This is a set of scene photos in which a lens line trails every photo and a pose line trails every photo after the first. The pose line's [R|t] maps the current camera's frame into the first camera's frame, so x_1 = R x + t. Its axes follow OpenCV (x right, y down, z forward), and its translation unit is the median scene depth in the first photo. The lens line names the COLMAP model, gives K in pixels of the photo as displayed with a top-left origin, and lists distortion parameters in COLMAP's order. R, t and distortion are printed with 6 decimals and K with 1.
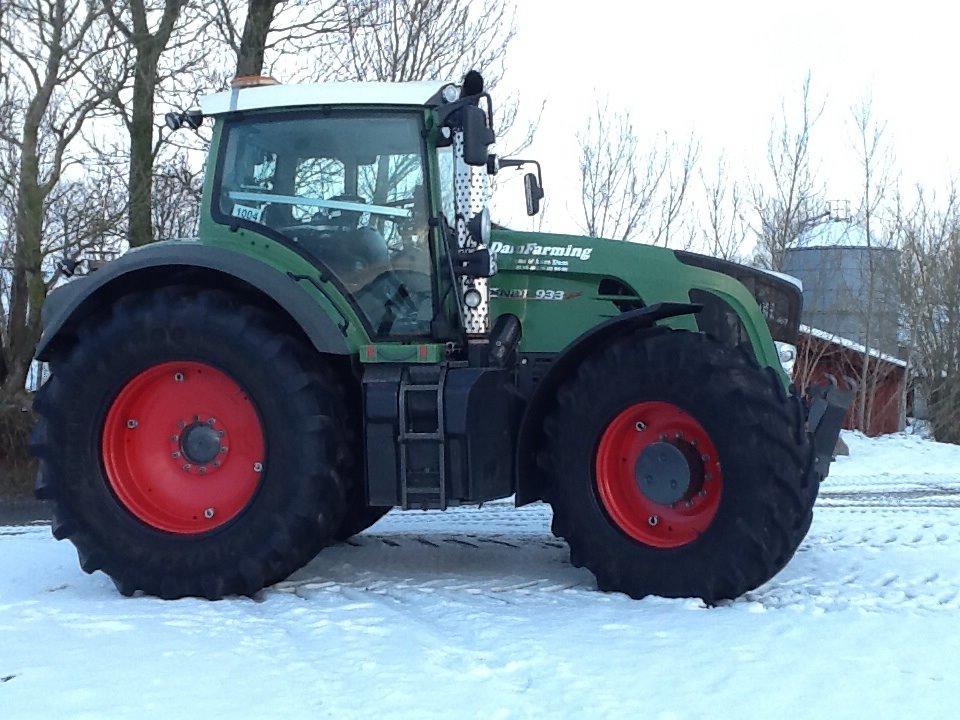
lens RADIAL K [[1136.1, 0, 512.6], [0, 1136.1, 362.2], [0, 0, 1]] dist [-0.041096, -0.025039]
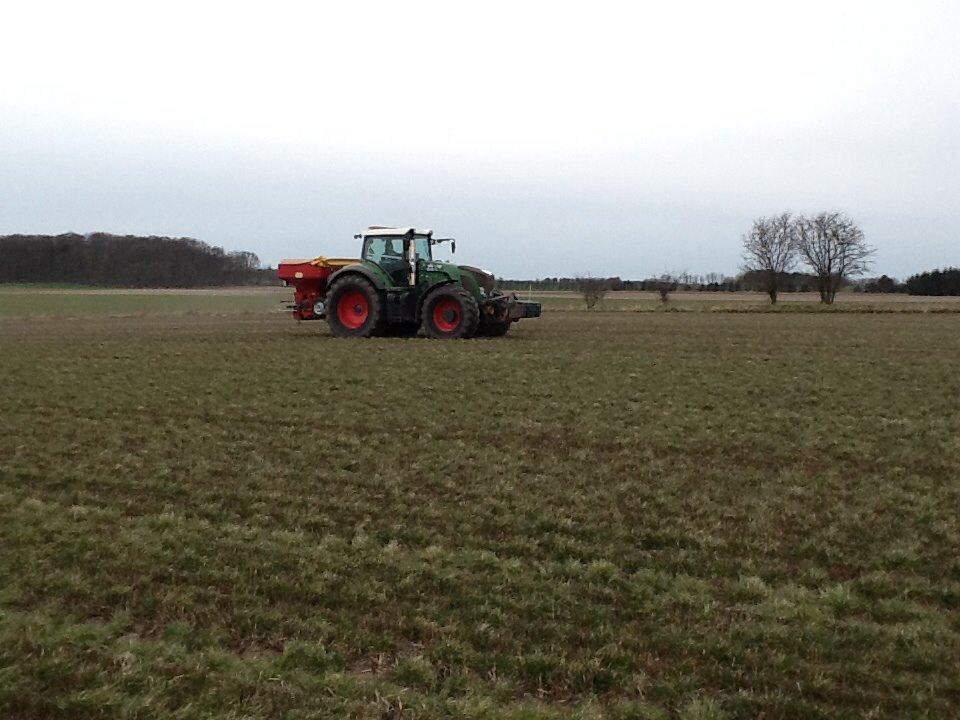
lens RADIAL K [[1156.1, 0, 480.0], [0, 1156.1, 360.0], [0, 0, 1]] dist [-0.026924, -0.018233]
pose [[0.951316, 0.015338, -0.307834, 1.682619], [-0.018427, 0.999805, -0.007131, 0.307406], [0.307665, 0.012456, 0.951413, -3.370895]]
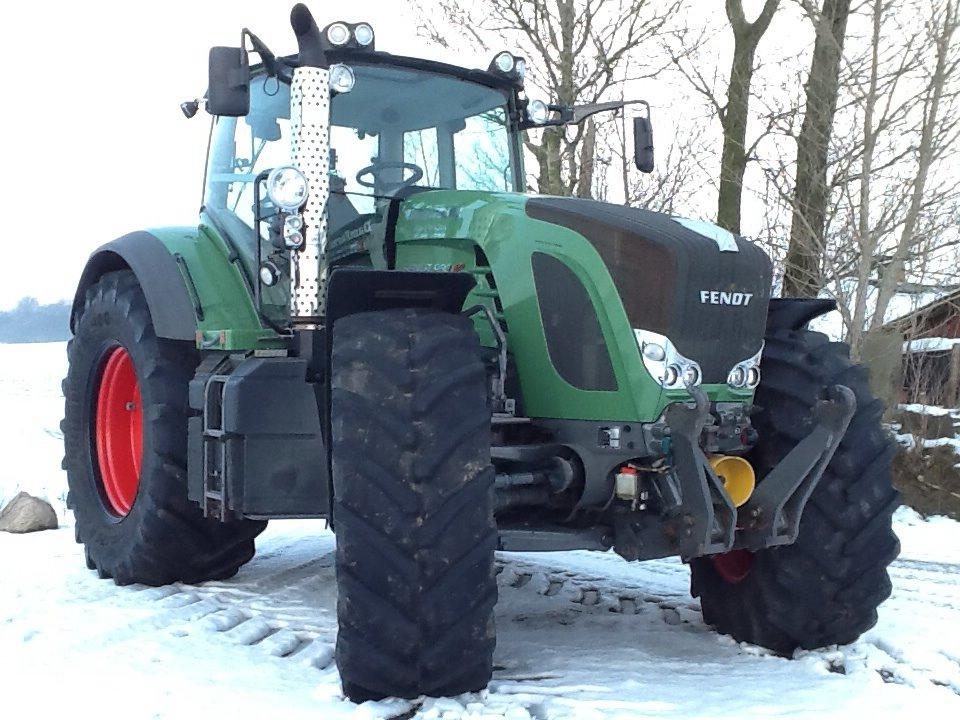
lens RADIAL K [[1156.1, 0, 480.0], [0, 1156.1, 360.0], [0, 0, 1]] dist [-0.026924, -0.018233]
pose [[0.694275, 0.020134, -0.719428, 0.672961], [-0.032498, 0.999466, -0.003390, 0.005099], [0.718976, 0.025734, 0.694559, 0.509771]]
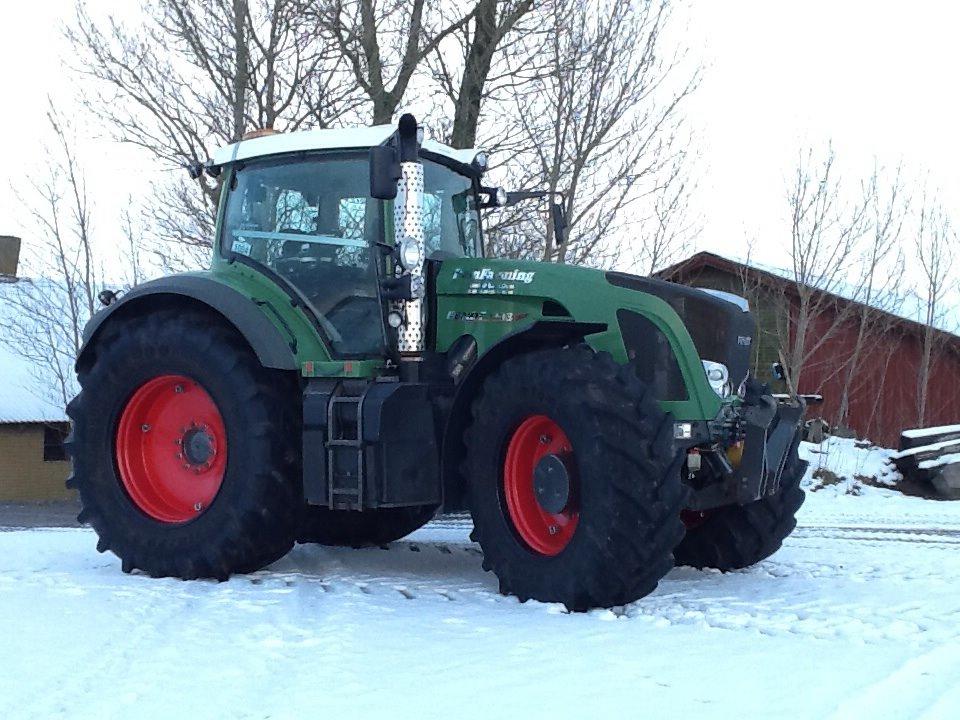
lens RADIAL K [[1156.1, 0, 480.0], [0, 1156.1, 360.0], [0, 0, 1]] dist [-0.026924, -0.018233]
pose [[0.945042, 0.002626, -0.326938, 0.400353], [-0.015997, 0.999142, -0.038214, 0.024884], [0.326557, 0.041344, 0.944273, -0.029287]]
